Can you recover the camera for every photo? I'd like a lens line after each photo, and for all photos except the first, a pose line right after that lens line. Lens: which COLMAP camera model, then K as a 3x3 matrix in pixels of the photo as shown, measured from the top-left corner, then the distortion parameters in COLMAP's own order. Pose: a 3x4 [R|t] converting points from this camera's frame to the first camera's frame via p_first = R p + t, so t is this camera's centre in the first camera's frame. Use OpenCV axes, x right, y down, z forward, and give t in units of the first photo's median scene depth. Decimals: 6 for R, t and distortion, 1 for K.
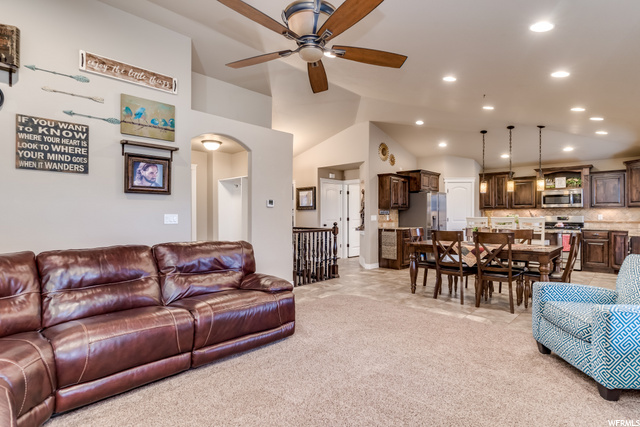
lens RADIAL K [[328.2, 0, 320.6], [0, 328.2, 216.1], [0, 0, 1]] dist [0.006505, -0.000294]
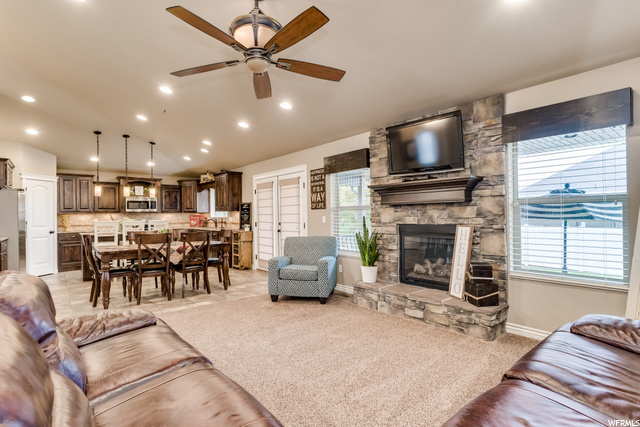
lens RADIAL K [[328.2, 0, 320.3], [0, 328.2, 211.8], [0, 0, 1]] dist [0.006505, -0.000294]
pose [[0.117931, 0.011384, 0.992957, -0.360064], [0.016206, 0.999779, -0.013387, -0.000750], [-0.992890, 0.017670, 0.117720, 0.228025]]
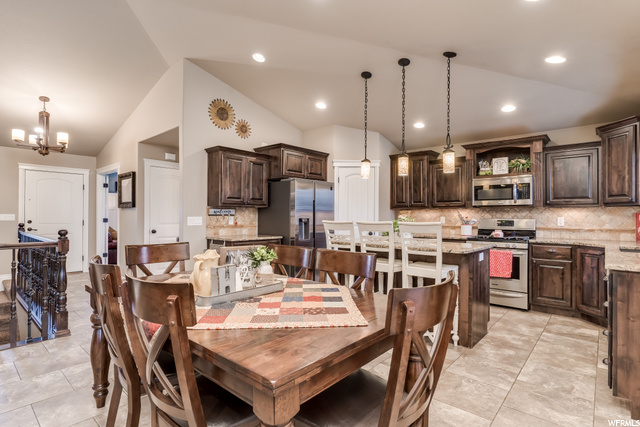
lens RADIAL K [[328.2, 0, 323.1], [0, 328.2, 216.1], [0, 0, 1]] dist [0.006505, -0.000294]
pose [[0.999148, 0.005899, 0.040841, 0.373168], [-0.005649, 0.999965, -0.006225, -0.001253], [-0.040877, 0.005989, 0.999146, 0.396757]]
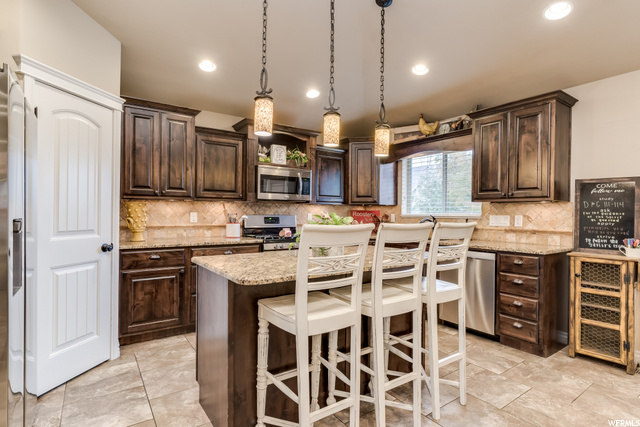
lens RADIAL K [[328.2, 0, 319.2], [0, 328.2, 211.7], [0, 0, 1]] dist [0.006505, -0.000294]
pose [[0.189965, 0.007764, 0.981760, 0.212162], [-0.004528, 0.999965, -0.007032, -0.004461], [-0.981780, -0.003110, 0.189993, 0.843583]]
